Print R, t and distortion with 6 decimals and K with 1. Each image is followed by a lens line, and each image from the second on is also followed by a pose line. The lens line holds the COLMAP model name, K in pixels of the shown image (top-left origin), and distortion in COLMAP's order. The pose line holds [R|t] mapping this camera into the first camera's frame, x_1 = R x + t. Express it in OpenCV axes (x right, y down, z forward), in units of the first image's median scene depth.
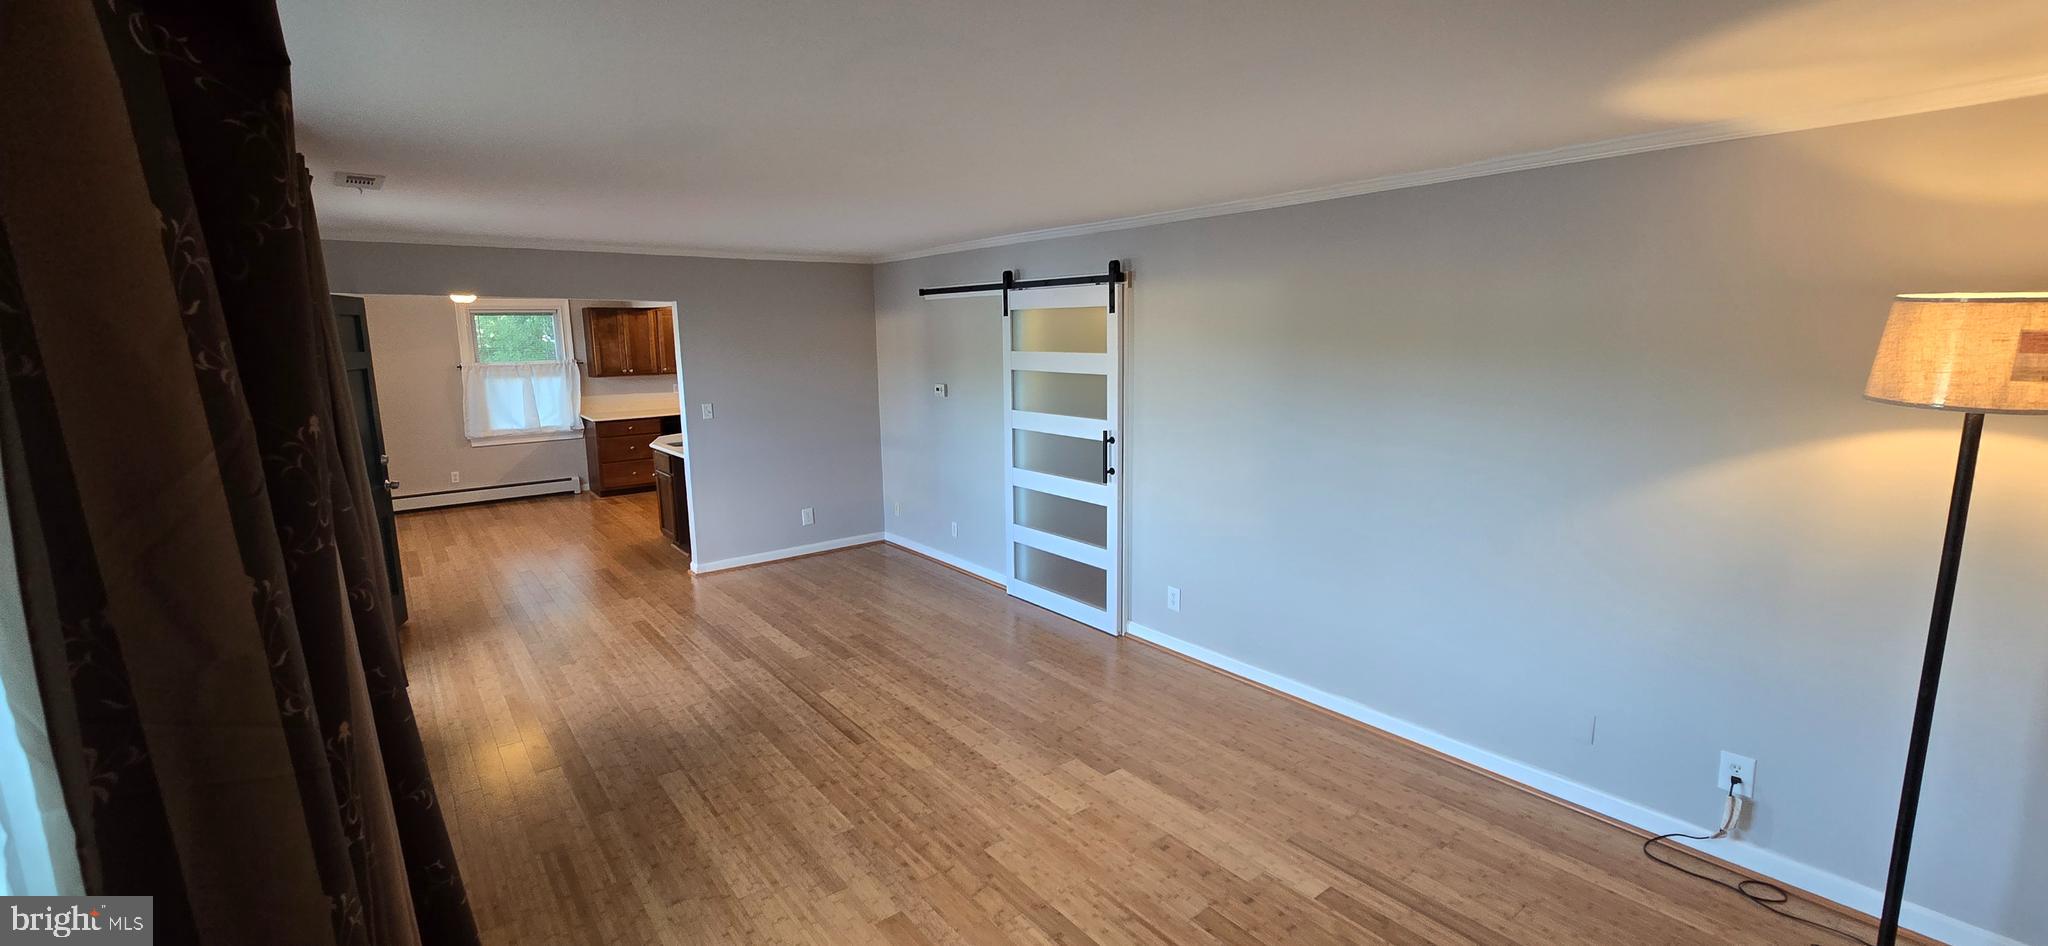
lens RADIAL K [[846.2, 0, 1025.1], [0, 846.2, 467.8], [0, 0, 1]] dist [0.001472, -0.000221]
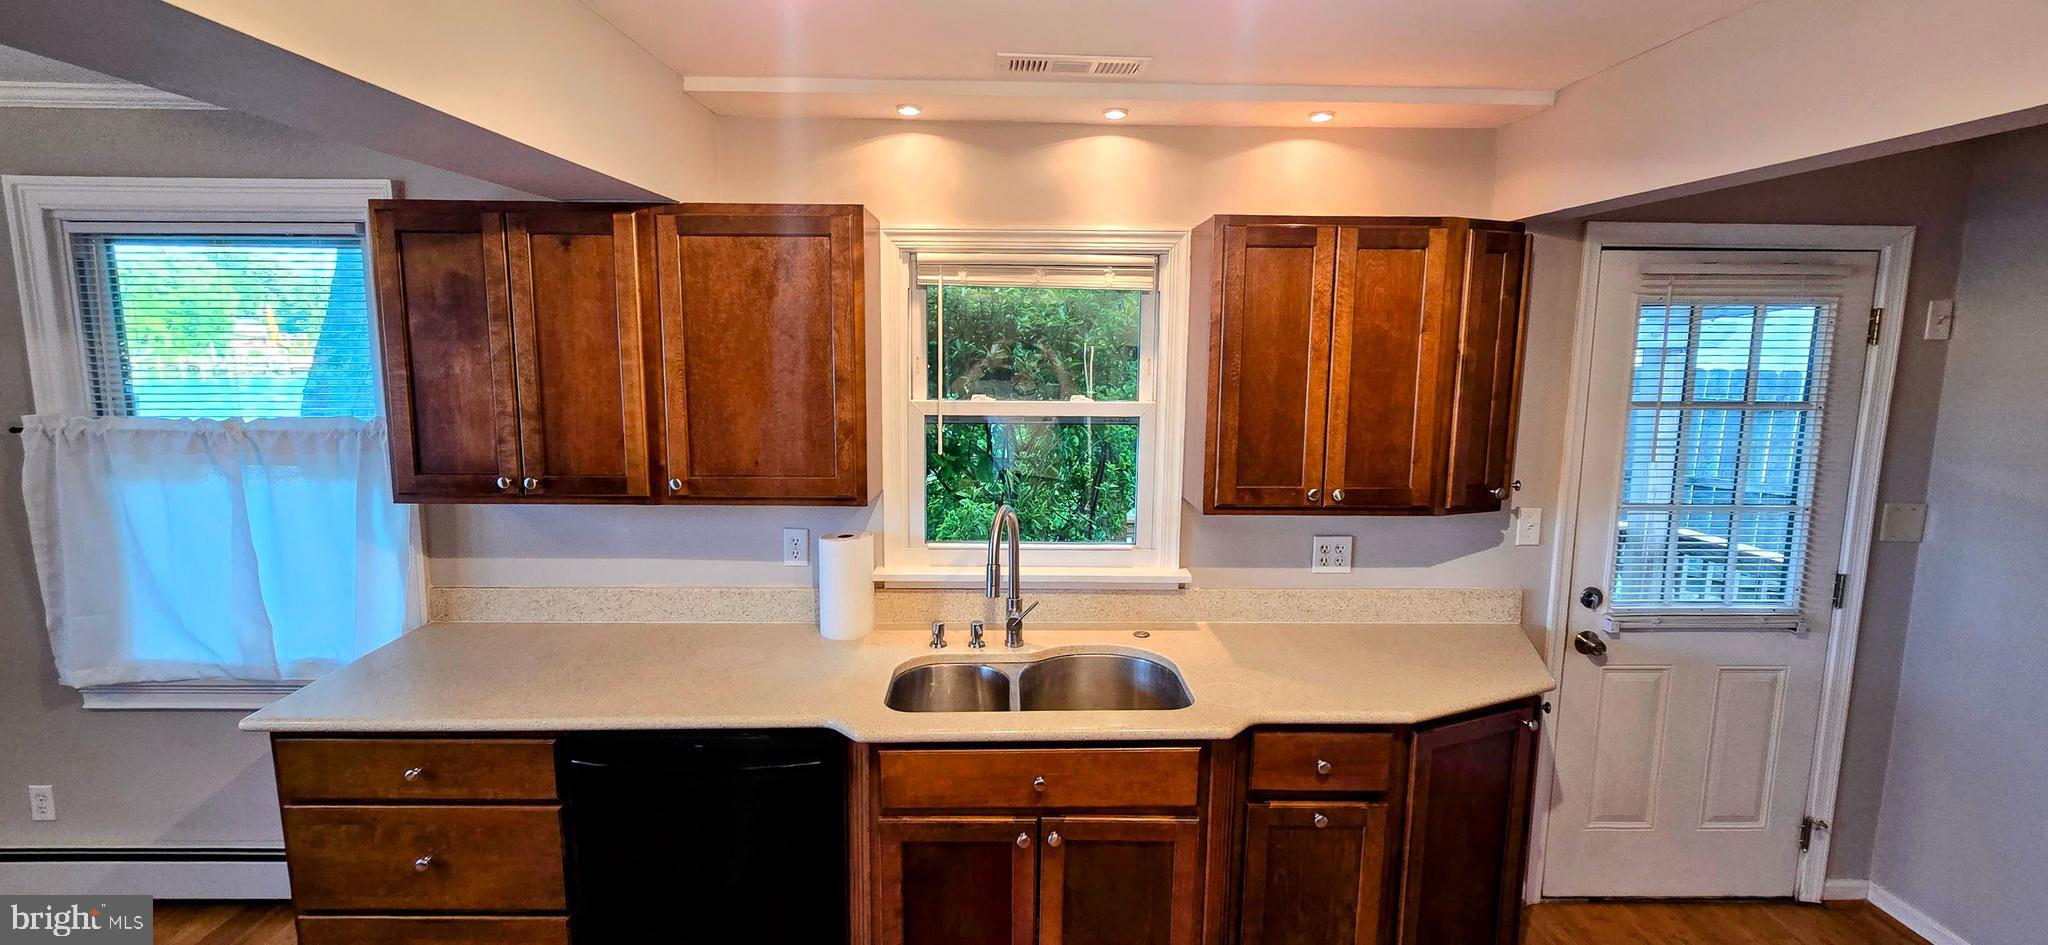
lens RADIAL K [[846.2, 0, 1032.4], [0, 846.2, 467.8], [0, 0, 1]] dist [0.001472, -0.000221]
pose [[0.783551, 0.105483, -0.612308, -0.236155], [-0.117819, 0.992828, 0.020267, -0.145817], [0.610055, 0.056261, 0.790359, 0.948970]]
